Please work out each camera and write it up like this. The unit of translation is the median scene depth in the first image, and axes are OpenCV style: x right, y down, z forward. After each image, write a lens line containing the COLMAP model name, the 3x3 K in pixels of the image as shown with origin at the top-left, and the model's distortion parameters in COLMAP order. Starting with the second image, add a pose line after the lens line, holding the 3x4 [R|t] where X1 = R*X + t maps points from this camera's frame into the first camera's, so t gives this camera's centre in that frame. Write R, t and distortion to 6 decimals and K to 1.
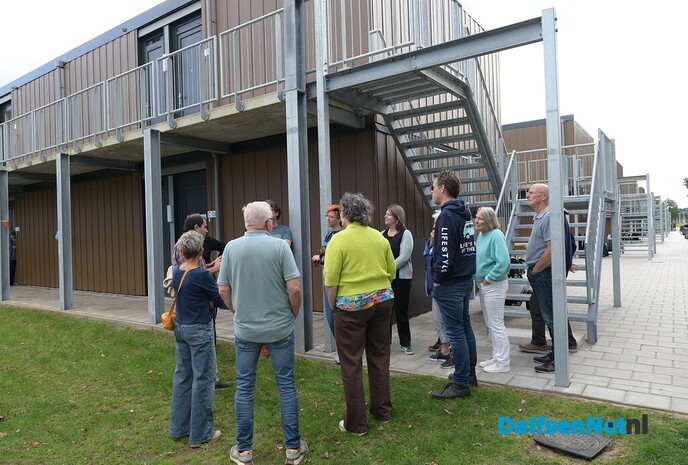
lens RADIAL K [[469.1, 0, 343.3], [0, 469.1, 232.5], [0, 0, 1]] dist [-0.011022, -0.000381]
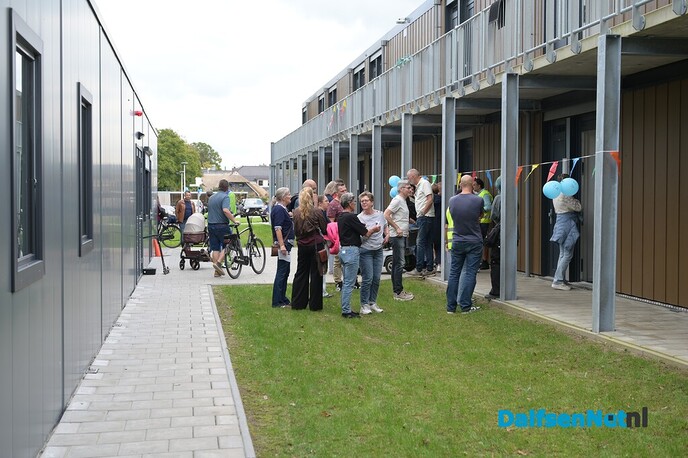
lens RADIAL K [[1002.3, 0, 343.9], [0, 1002.3, 229.0], [0, 0, 1]] dist [0.018577, 0.000000]
pose [[0.699293, 0.057777, -0.712497, 0.307024], [-0.030091, 0.998224, 0.051413, -0.009212], [0.714202, -0.014513, 0.699790, -0.219852]]
